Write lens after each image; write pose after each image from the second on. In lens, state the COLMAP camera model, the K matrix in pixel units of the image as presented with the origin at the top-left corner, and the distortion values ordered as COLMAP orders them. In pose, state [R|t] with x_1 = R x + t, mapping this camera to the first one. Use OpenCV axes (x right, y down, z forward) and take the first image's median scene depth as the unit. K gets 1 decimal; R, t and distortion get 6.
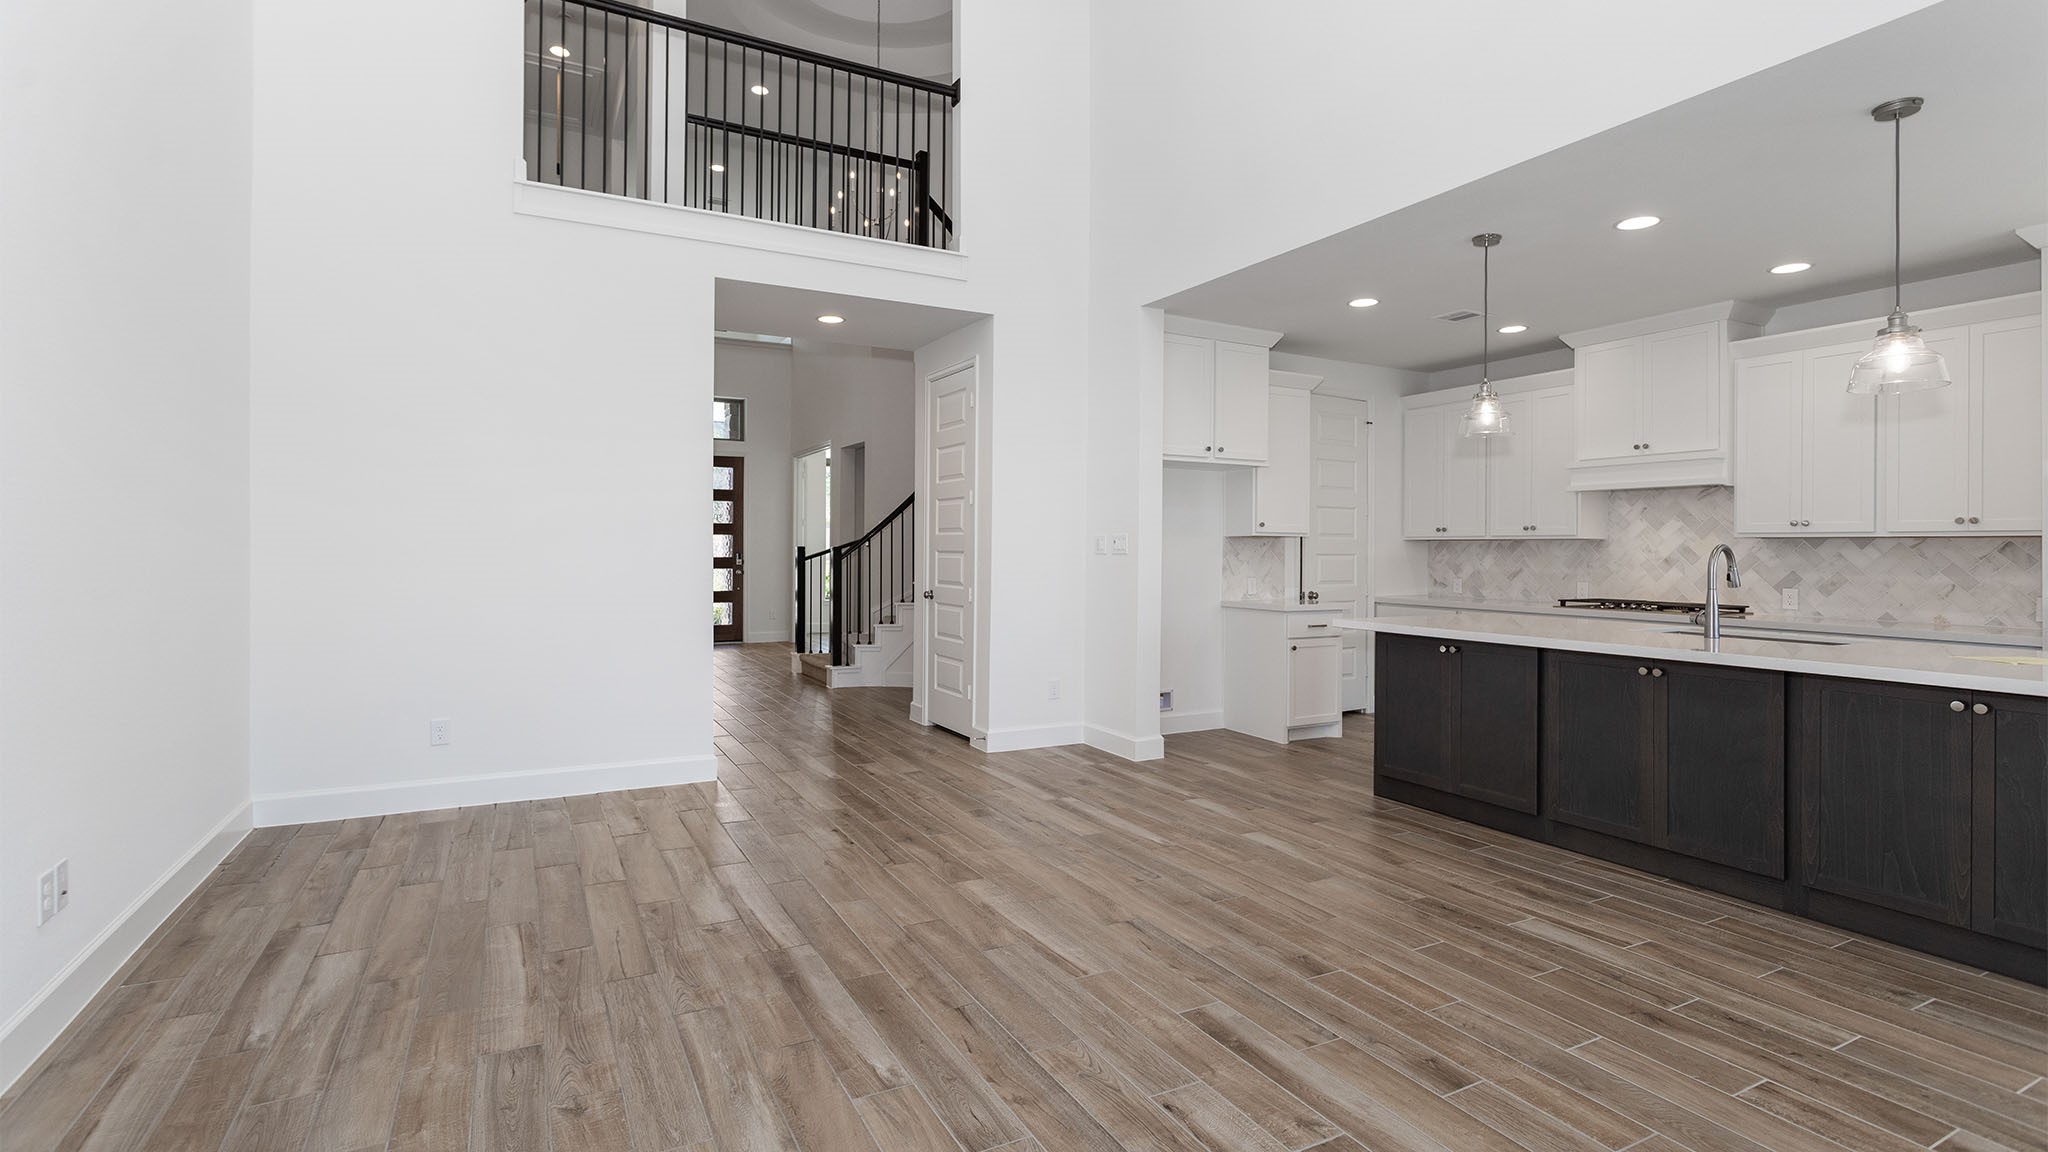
lens RADIAL K [[955.6, 0, 1013.4], [0, 955.6, 540.2], [0, 0, 1]] dist [-0.001621, 0.000386]
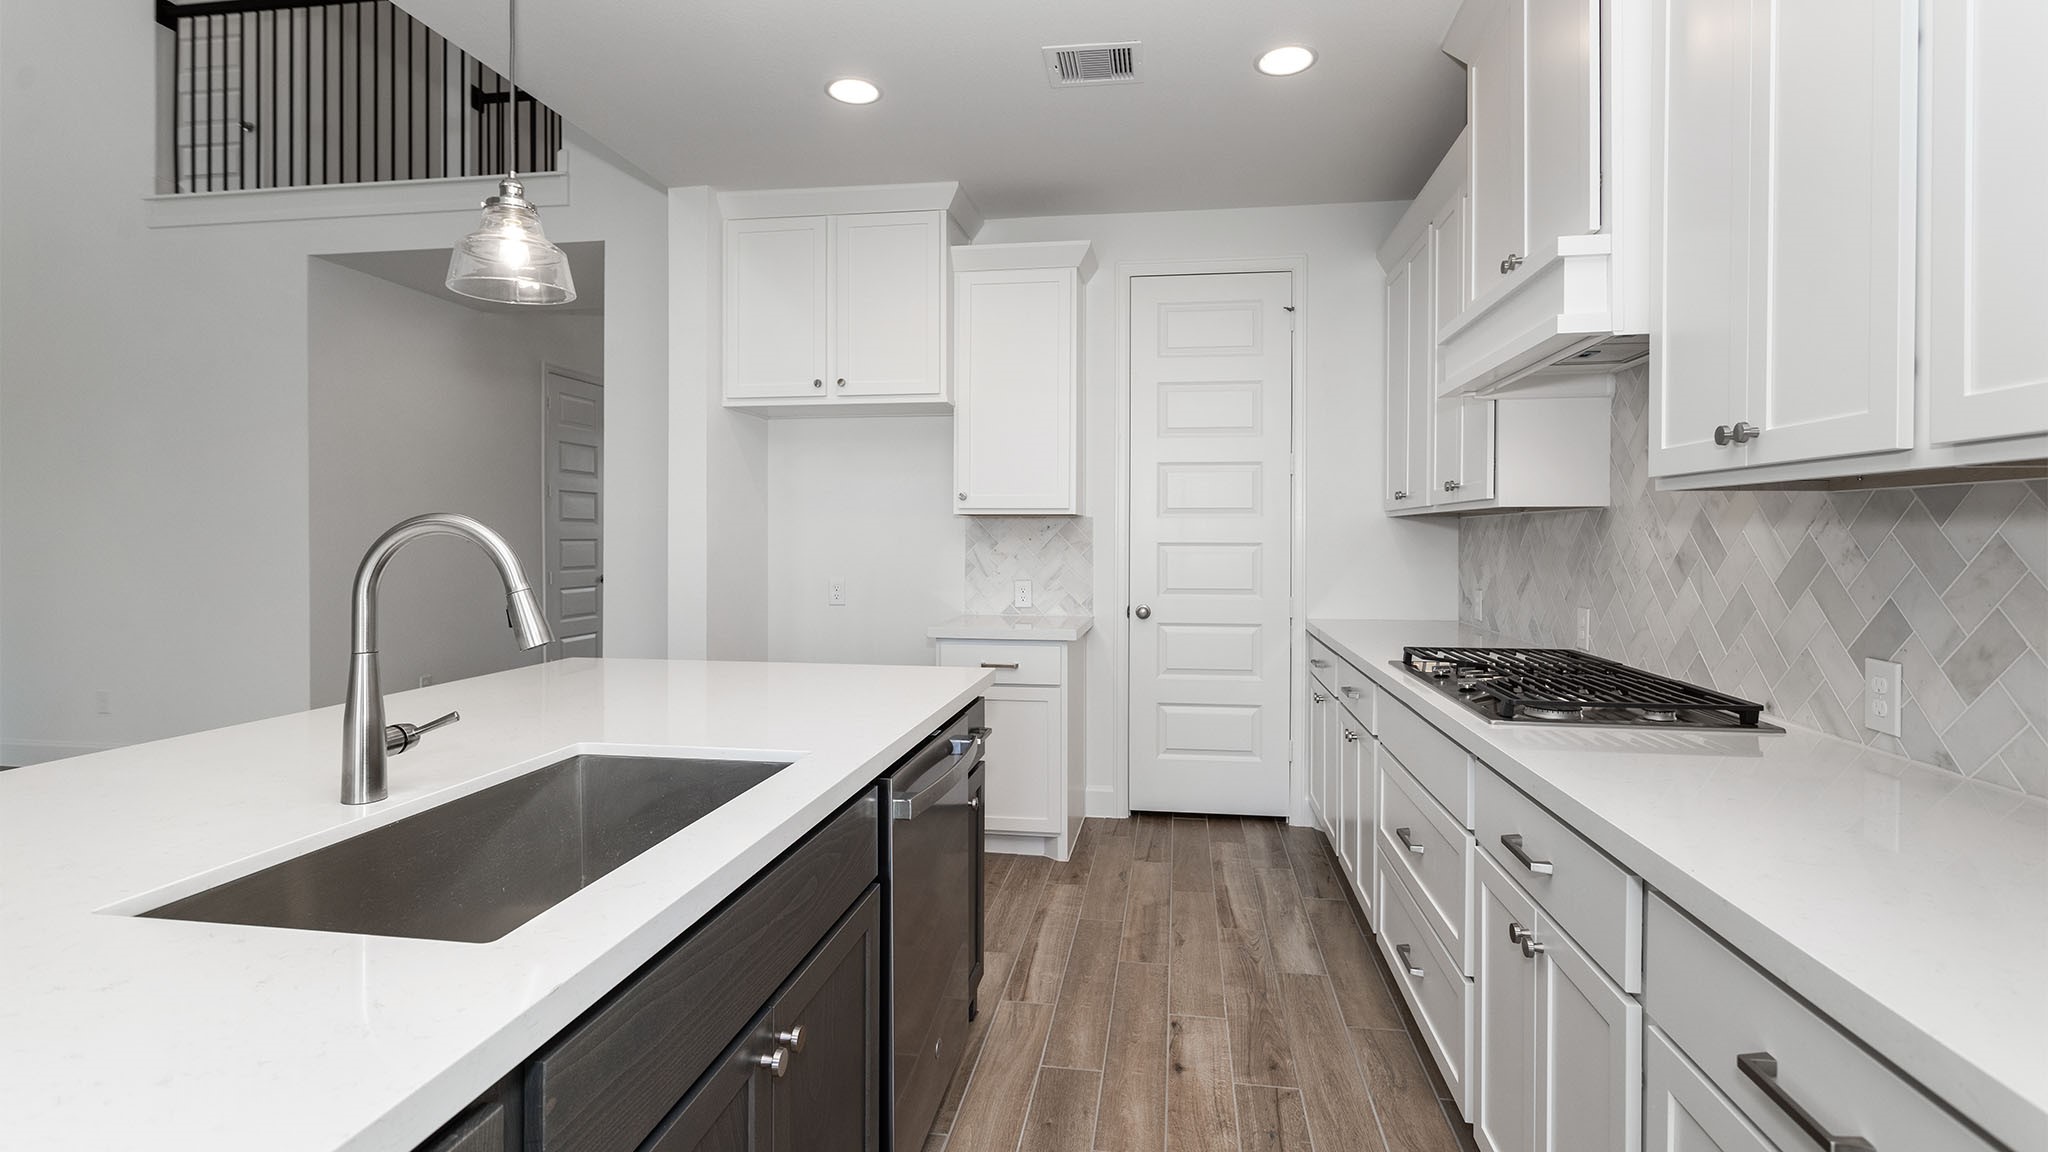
lens RADIAL K [[930.0, 0, 1029.5], [0, 930.0, 542.5], [0, 0, 1]] dist [-0.000240, 0.000053]
pose [[0.806125, -0.003033, -0.591738, 1.123882], [0.008657, 0.999940, 0.006669, 0.016762], [0.591683, -0.010498, 0.806103, 0.918295]]
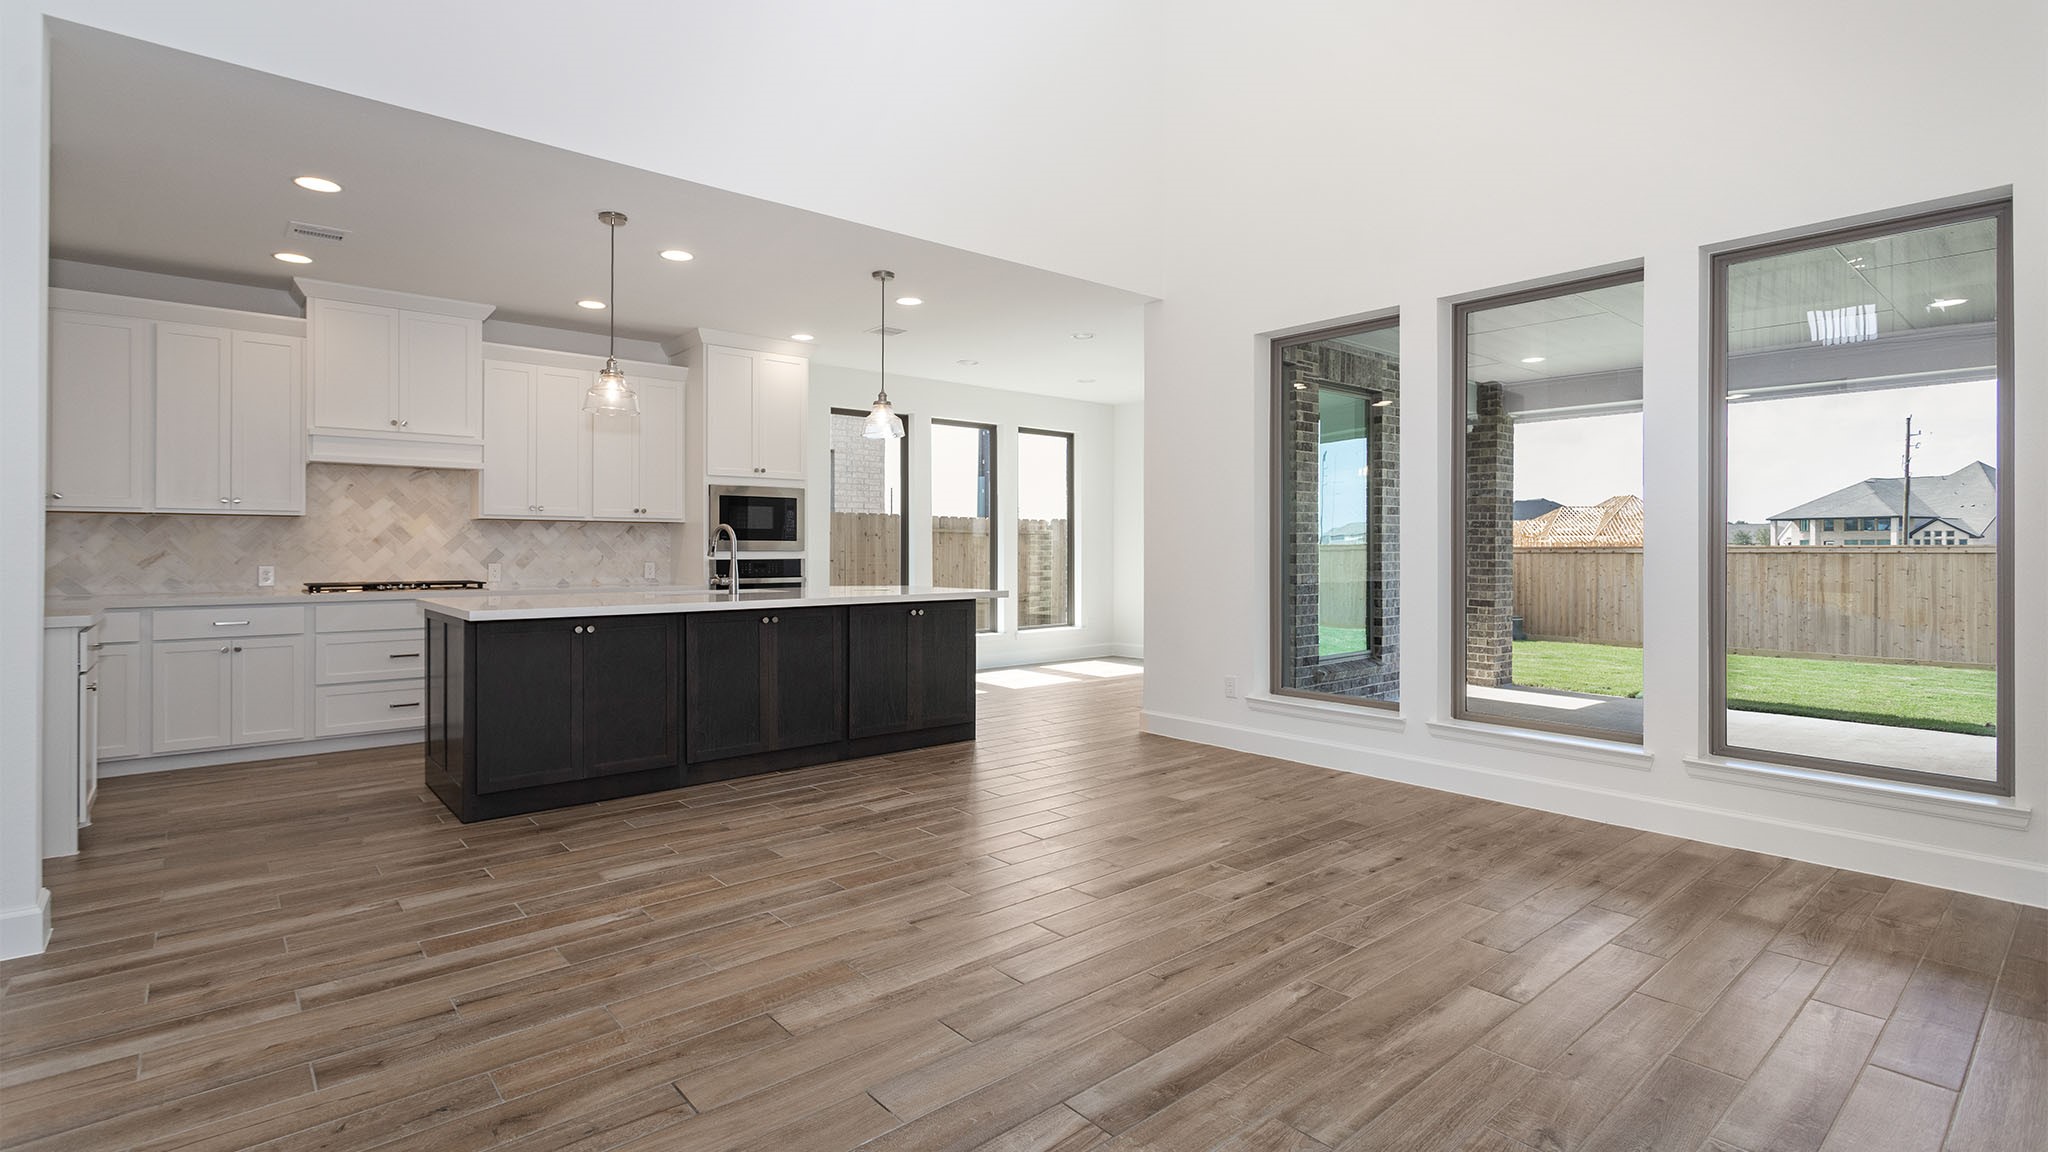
lens RADIAL K [[955.6, 0, 1013.4], [0, 955.6, 540.2], [0, 0, 1]] dist [-0.001621, 0.000386]
pose [[-0.224043, 0.000610, 0.974579, -0.672376], [-0.011891, 0.999924, -0.003360, 0.027292], [-0.974507, -0.012341, -0.224019, 0.936686]]
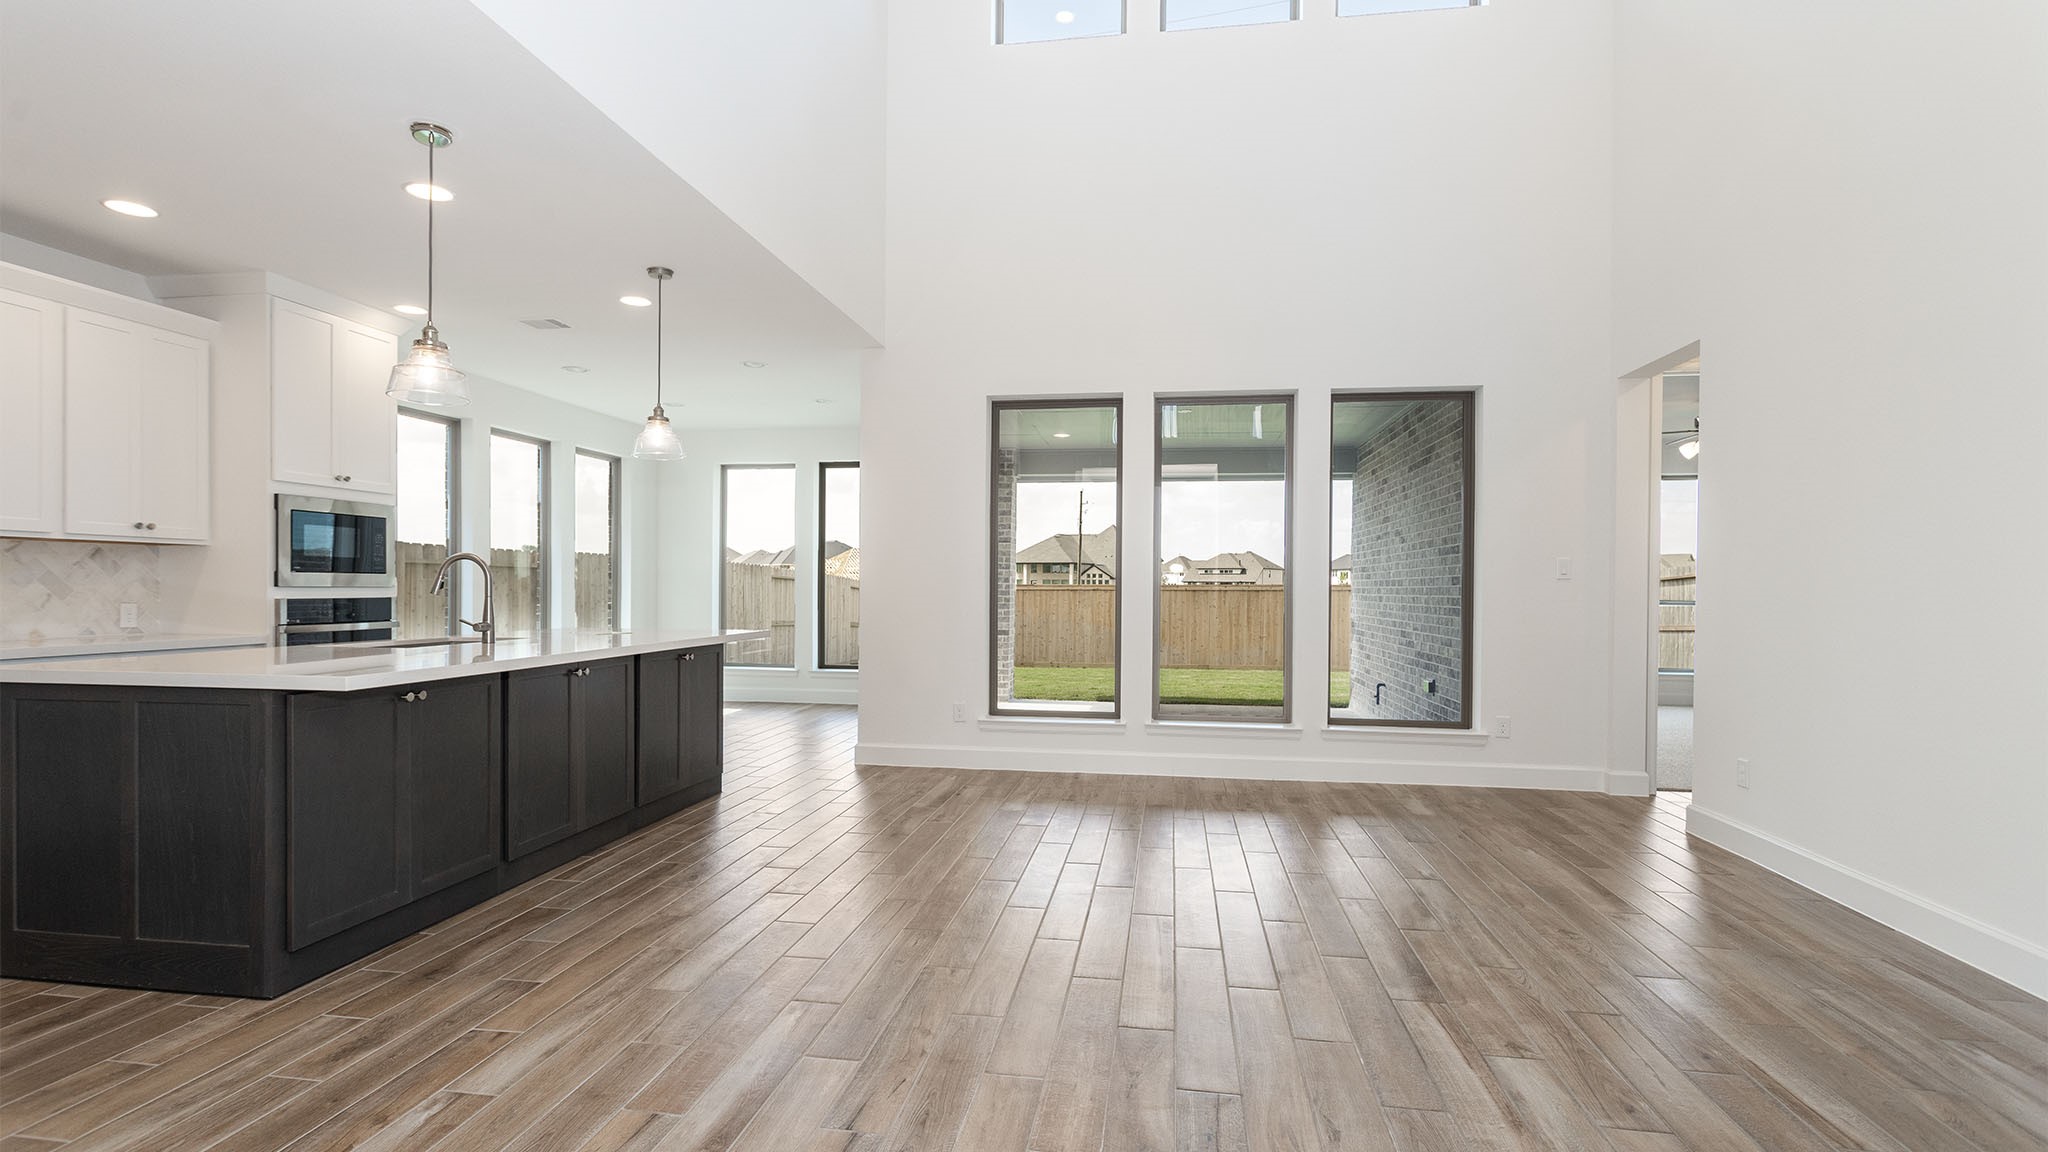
lens RADIAL K [[964.8, 0, 1024.0], [0, 964.8, 576.0], [0, 0, 1]] dist [-0.000280, 0.000349]
pose [[-0.806631, -0.005737, 0.591028, -0.369415], [-0.017434, 0.999749, -0.014090, 0.034703], [-0.590799, -0.021669, -0.806528, 1.534077]]
